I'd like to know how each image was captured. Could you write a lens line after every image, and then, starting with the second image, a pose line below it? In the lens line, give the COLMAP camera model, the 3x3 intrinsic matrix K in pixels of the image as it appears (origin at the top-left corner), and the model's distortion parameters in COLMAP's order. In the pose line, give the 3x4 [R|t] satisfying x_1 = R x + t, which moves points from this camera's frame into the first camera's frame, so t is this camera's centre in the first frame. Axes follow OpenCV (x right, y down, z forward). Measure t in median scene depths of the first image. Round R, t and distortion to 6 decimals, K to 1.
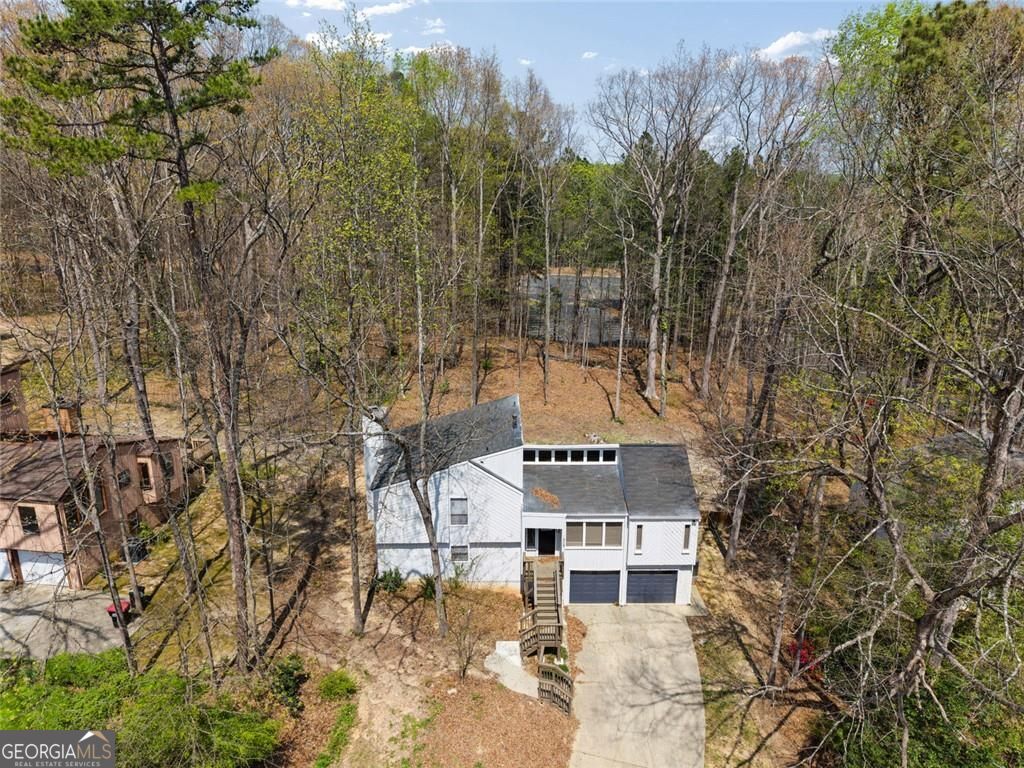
lens RADIAL K [[714.2, 0, 508.3], [0, 714.2, 374.4], [0, 0, 1]] dist [0.011982, -0.006377]
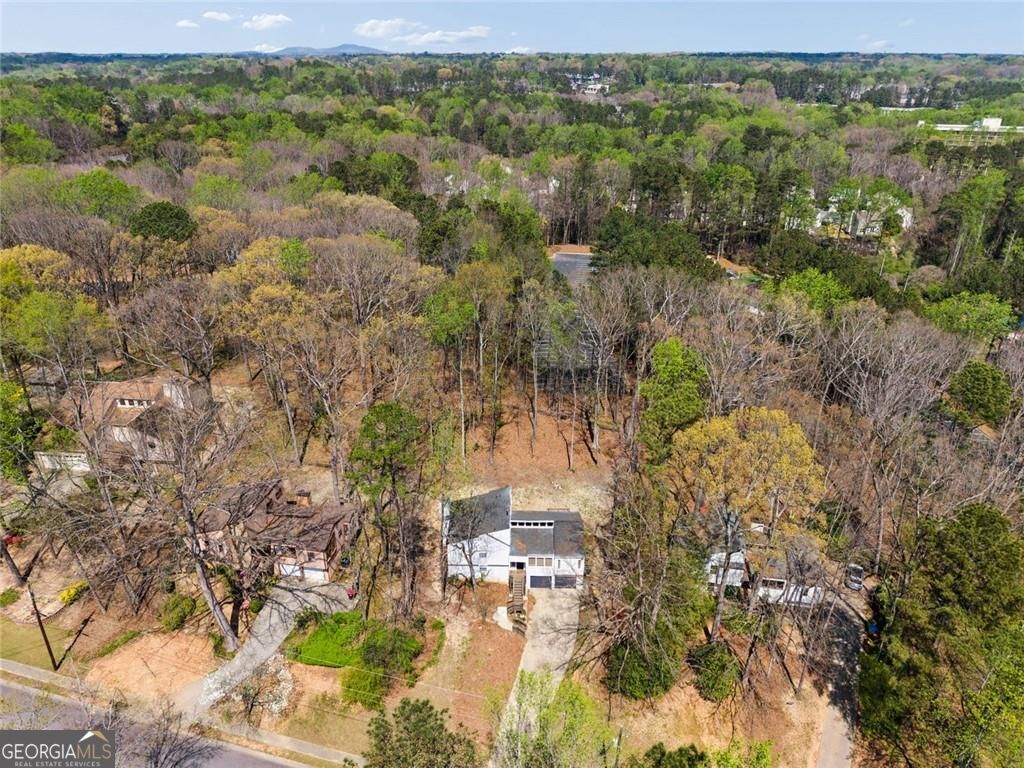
lens RADIAL K [[714.2, 0, 513.0], [0, 714.2, 386.0], [0, 0, 1]] dist [0.011982, -0.006377]
pose [[0.999663, 0.022882, -0.012262, 0.047585], [-0.020585, 0.986467, 0.162662, -0.744445], [0.015818, -0.162355, 0.986606, -1.250197]]
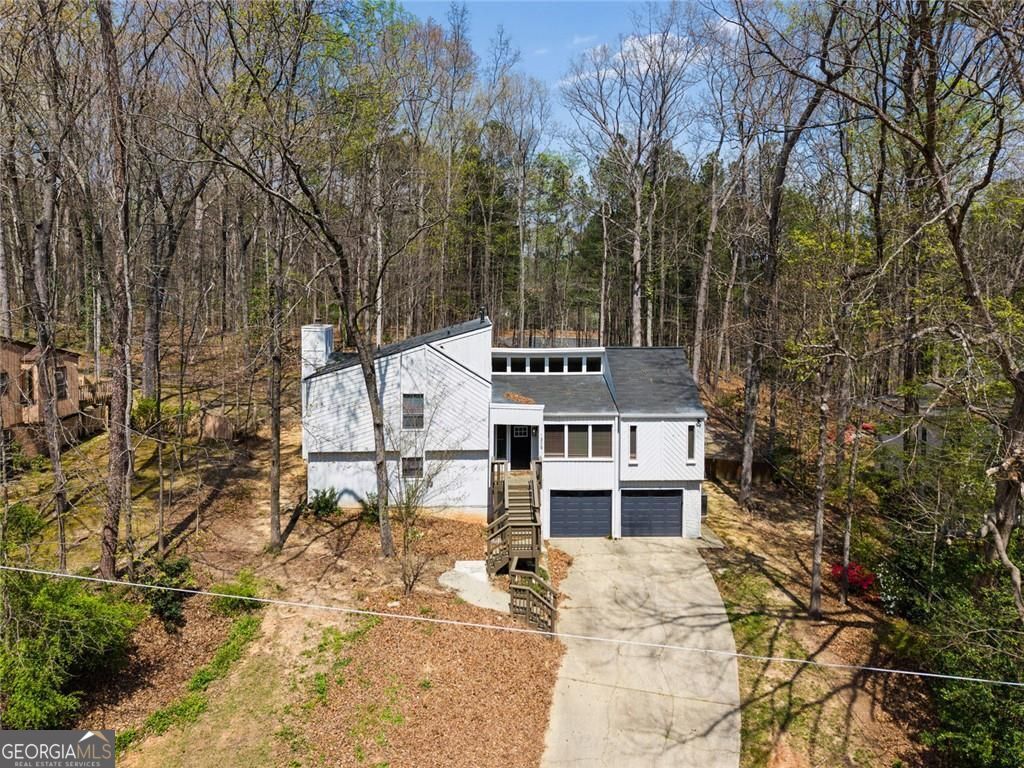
lens RADIAL K [[714.2, 0, 517.0], [0, 714.2, 379.7], [0, 0, 1]] dist [0.011982, -0.006377]
pose [[0.999039, 0.004770, 0.043564, 0.014336], [0.006707, 0.965706, -0.259551, 0.376402], [-0.043308, 0.259594, 0.964746, 0.202402]]
